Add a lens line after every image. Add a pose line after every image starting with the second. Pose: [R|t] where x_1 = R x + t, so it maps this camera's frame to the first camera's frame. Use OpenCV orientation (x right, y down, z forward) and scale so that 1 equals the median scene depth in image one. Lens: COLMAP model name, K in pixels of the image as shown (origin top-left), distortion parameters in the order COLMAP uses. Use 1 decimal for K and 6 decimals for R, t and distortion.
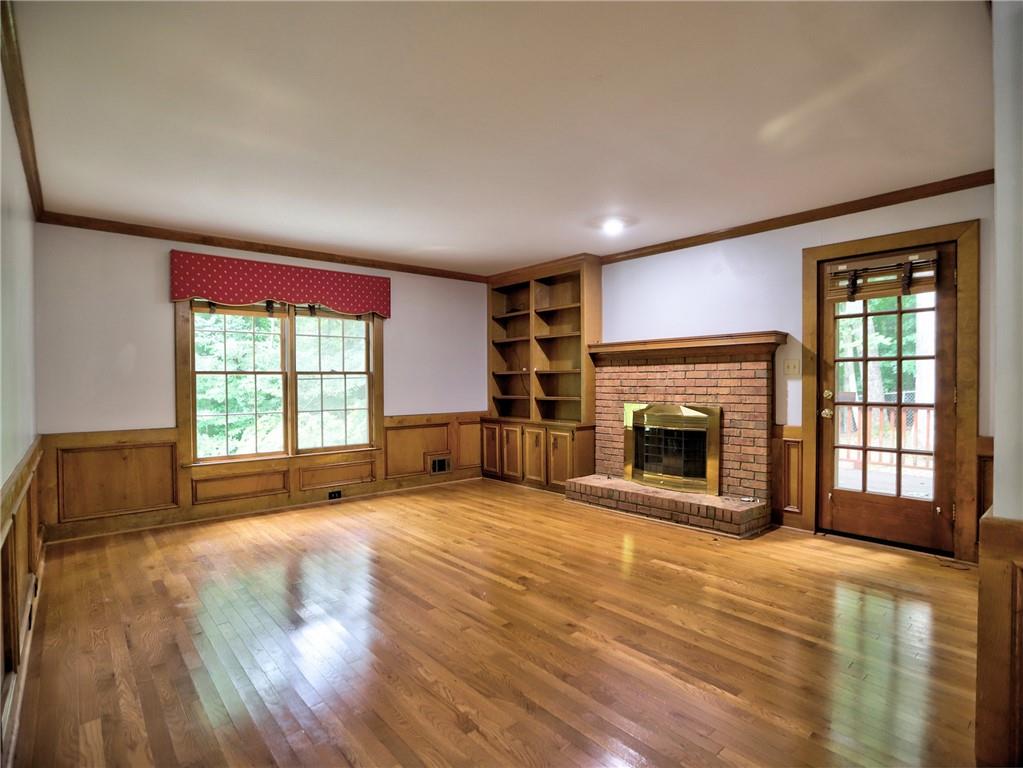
lens RADIAL K [[528.4, 0, 517.1], [0, 528.4, 386.5], [0, 0, 1]] dist [-0.051316, 0.021167]
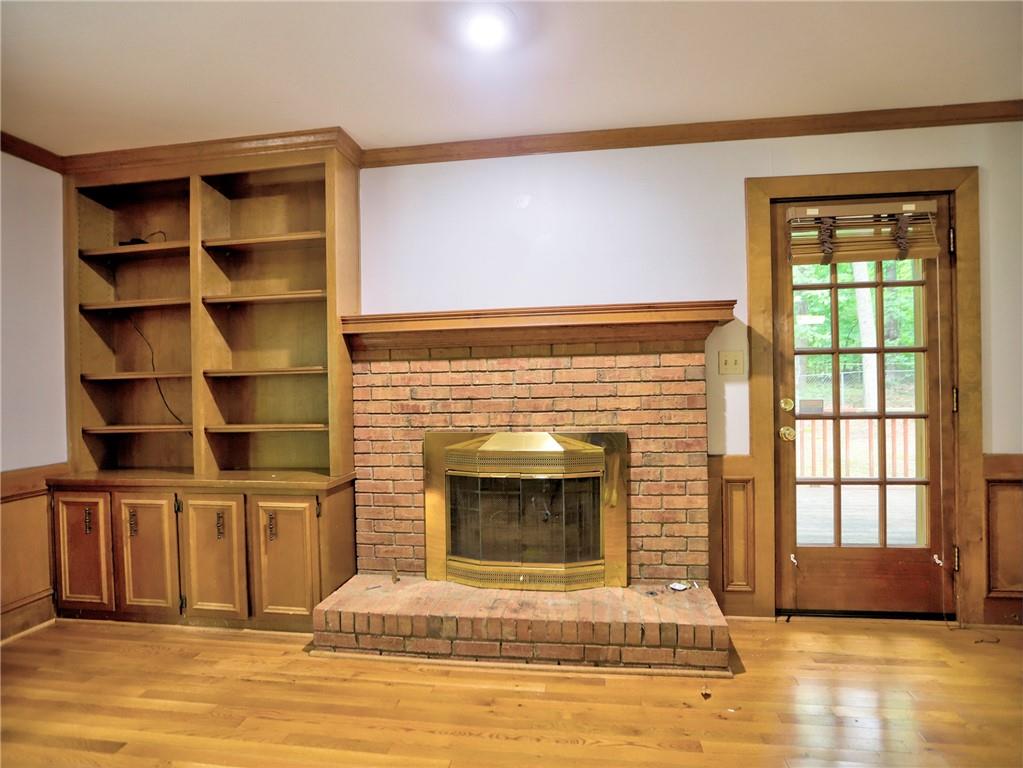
lens RADIAL K [[528.4, 0, 517.1], [0, 528.4, 386.5], [0, 0, 1]] dist [-0.051316, 0.021167]
pose [[0.755764, -0.012000, 0.654734, -0.072871], [0.022291, 0.999724, -0.007407, -0.007836], [-0.654464, 0.020193, 0.755823, 0.593699]]
